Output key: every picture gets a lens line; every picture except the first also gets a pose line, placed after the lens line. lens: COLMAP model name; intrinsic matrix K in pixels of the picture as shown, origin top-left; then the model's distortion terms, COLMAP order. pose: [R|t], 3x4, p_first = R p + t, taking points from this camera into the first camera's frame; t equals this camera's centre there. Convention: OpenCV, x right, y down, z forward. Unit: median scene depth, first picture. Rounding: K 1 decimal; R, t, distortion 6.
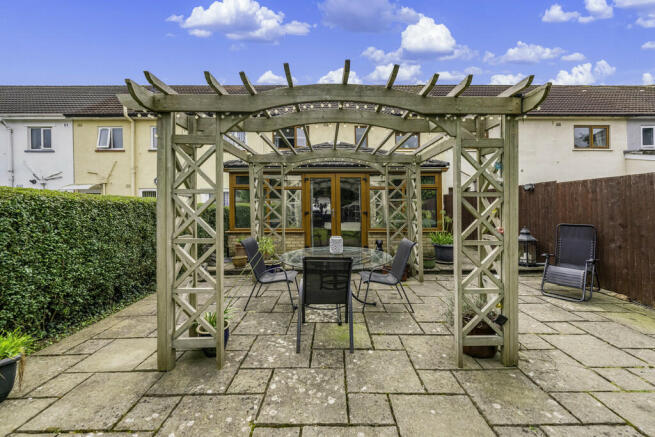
lens RADIAL K [[268.6, 0, 327.7], [0, 268.6, 216.7], [0, 0, 1]] dist [-0.000743, -0.000494]
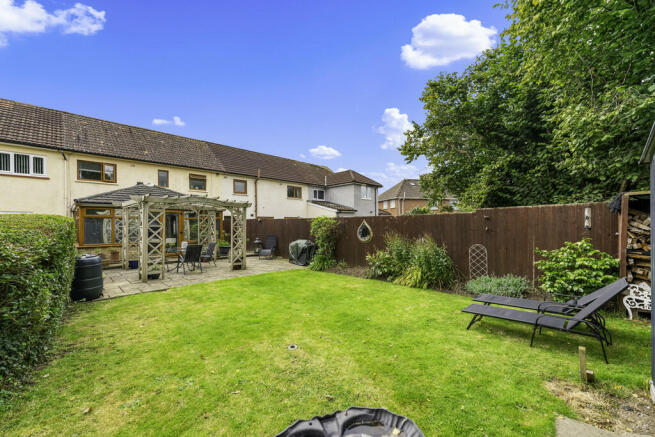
lens RADIAL K [[268.6, 0, 327.9], [0, 268.6, 224.1], [0, 0, 1]] dist [-0.000743, -0.000494]
pose [[0.694903, 0.012133, 0.719001, -0.695824], [0.013601, 0.999457, -0.030011, 0.010537], [-0.718975, 0.030634, 0.694360, -1.400576]]
